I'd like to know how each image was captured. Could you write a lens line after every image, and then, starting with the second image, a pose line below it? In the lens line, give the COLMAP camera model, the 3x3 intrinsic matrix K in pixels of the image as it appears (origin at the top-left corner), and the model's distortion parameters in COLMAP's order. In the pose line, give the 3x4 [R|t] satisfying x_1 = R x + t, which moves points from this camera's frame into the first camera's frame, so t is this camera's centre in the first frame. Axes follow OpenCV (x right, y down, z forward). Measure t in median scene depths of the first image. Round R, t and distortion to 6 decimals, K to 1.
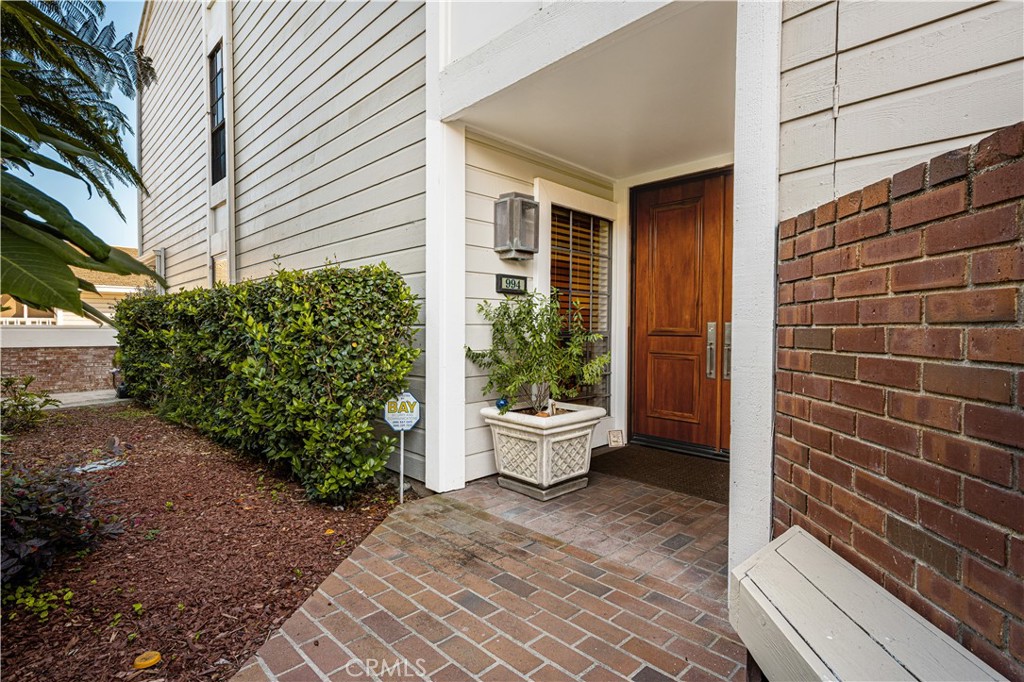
lens RADIAL K [[513.9, 0, 531.3], [0, 513.9, 336.6], [0, 0, 1]] dist [-0.000446, 0.000035]
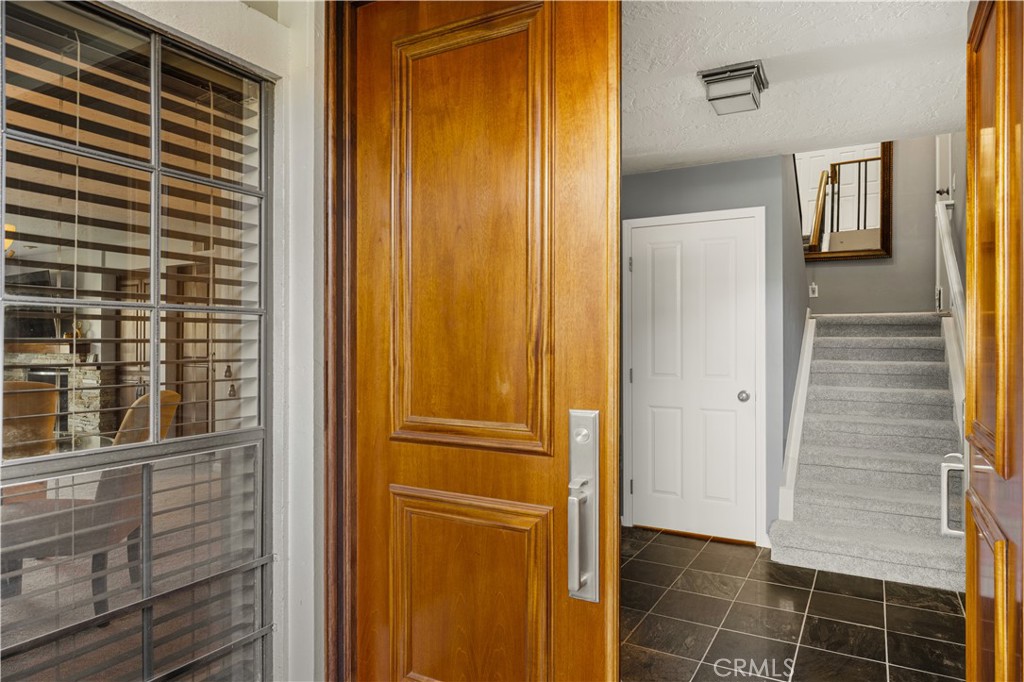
lens RADIAL K [[562.6, 0, 512.0], [0, 562.6, 341.0], [0, 0, 1]] dist [0.001407, 0.001555]
pose [[0.955238, -0.006840, 0.295761, 0.234997], [0.010085, 0.999905, -0.009447, -0.071921], [-0.295668, 0.012006, 0.955215, 0.764870]]
